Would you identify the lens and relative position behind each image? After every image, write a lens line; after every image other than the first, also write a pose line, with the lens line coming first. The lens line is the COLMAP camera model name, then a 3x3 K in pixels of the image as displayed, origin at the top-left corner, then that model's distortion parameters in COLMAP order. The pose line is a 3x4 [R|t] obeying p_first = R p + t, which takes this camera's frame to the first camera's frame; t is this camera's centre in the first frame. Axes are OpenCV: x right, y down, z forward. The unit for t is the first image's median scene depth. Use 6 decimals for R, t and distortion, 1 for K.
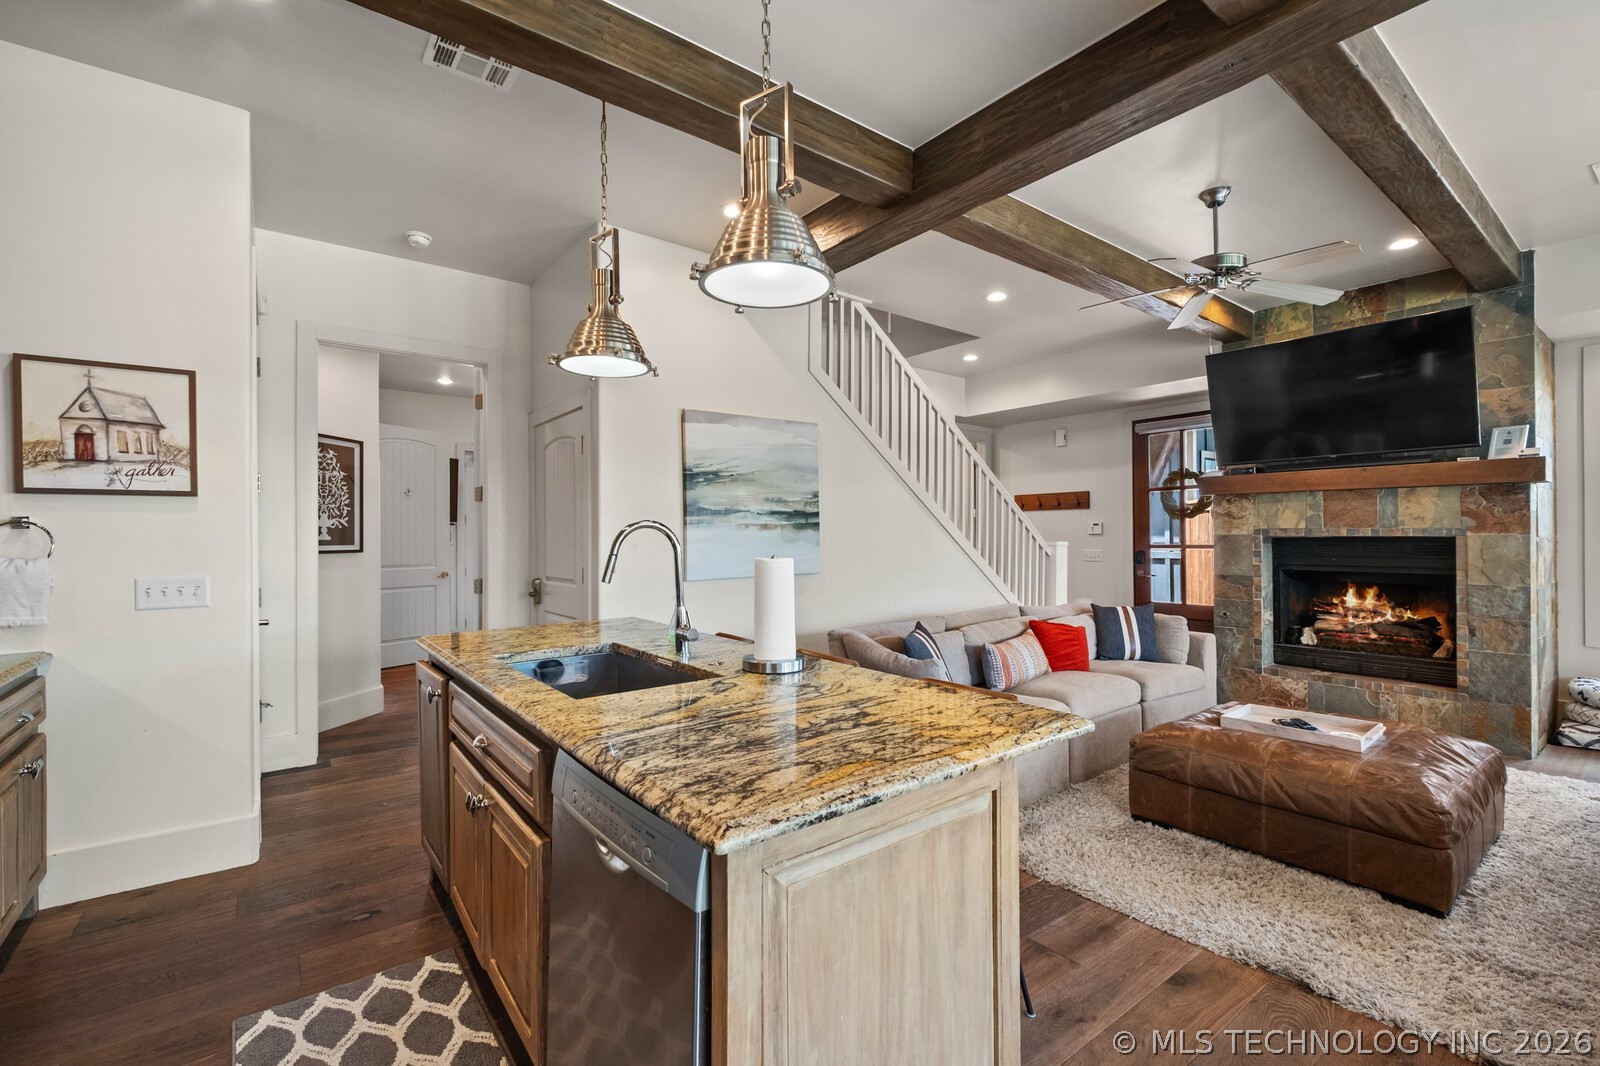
lens RADIAL K [[690.8, 0, 797.2], [0, 690.8, 529.1], [0, 0, 1]] dist [0.003304, -0.004397]
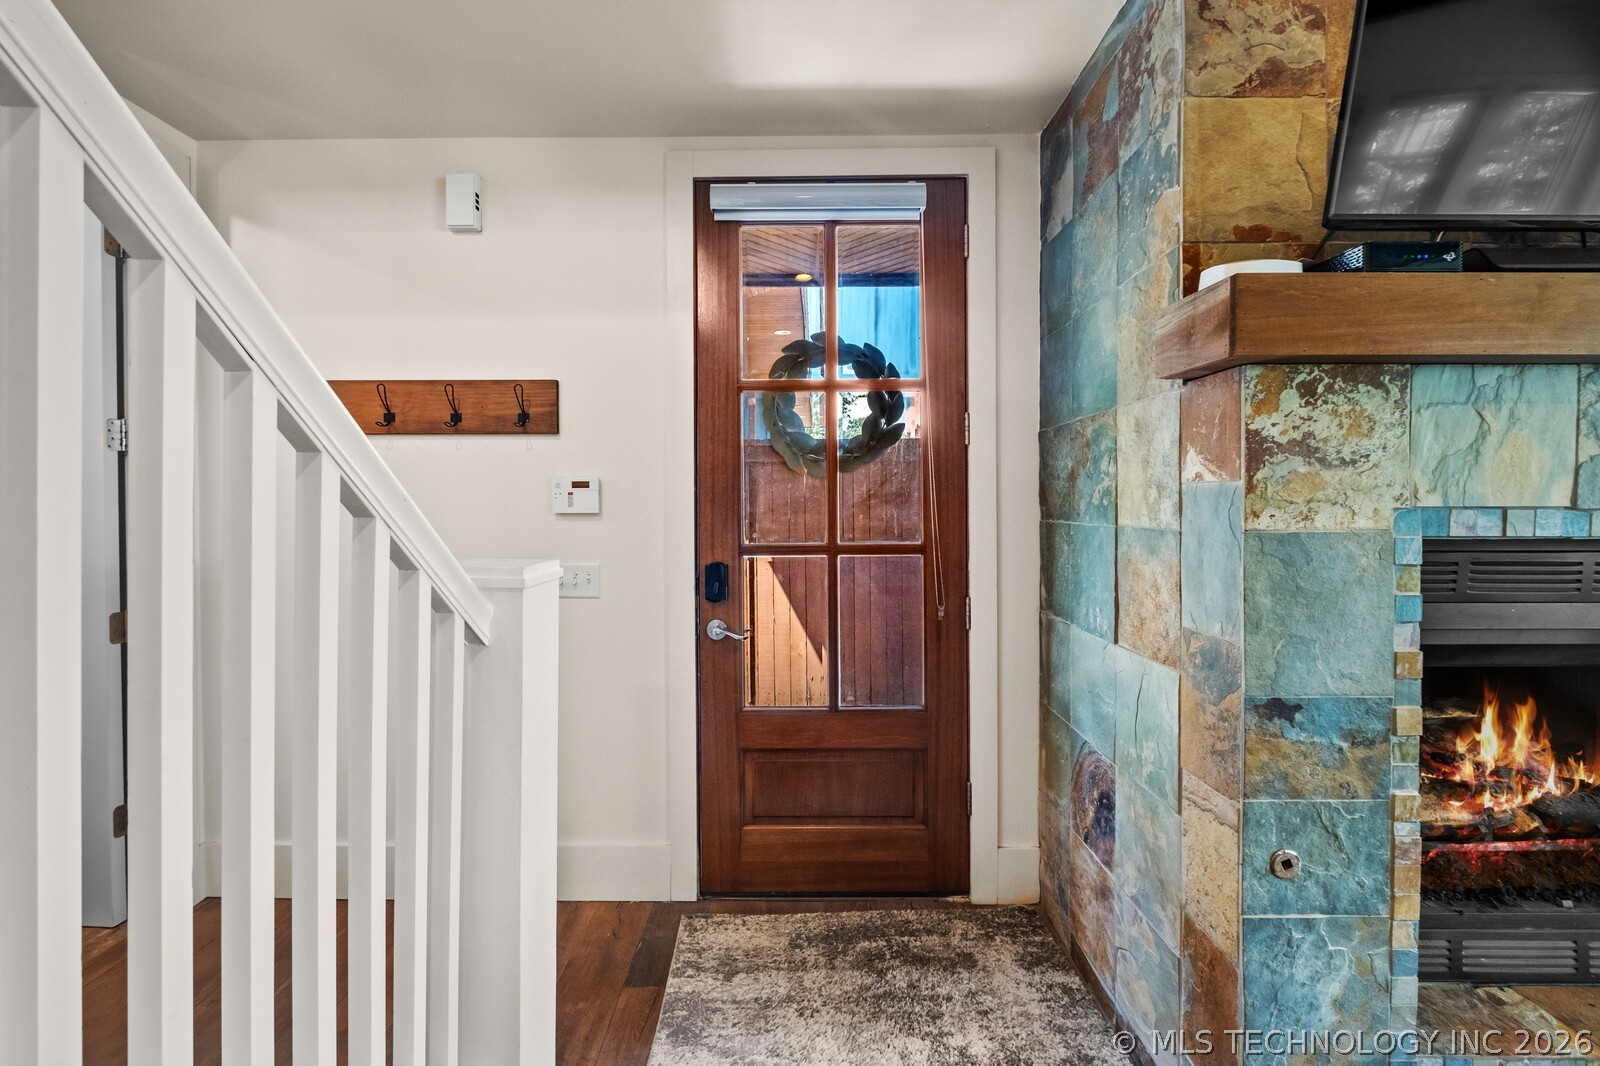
lens RADIAL K [[708.2, 0, 797.8], [0, 708.2, 547.7], [0, 0, 1]] dist [-0.001856, -0.001396]
pose [[0.637413, -0.012634, 0.770419, 0.336736], [-0.031687, 0.998590, 0.042592, 0.008701], [-0.769870, -0.051561, 0.636114, 0.994040]]
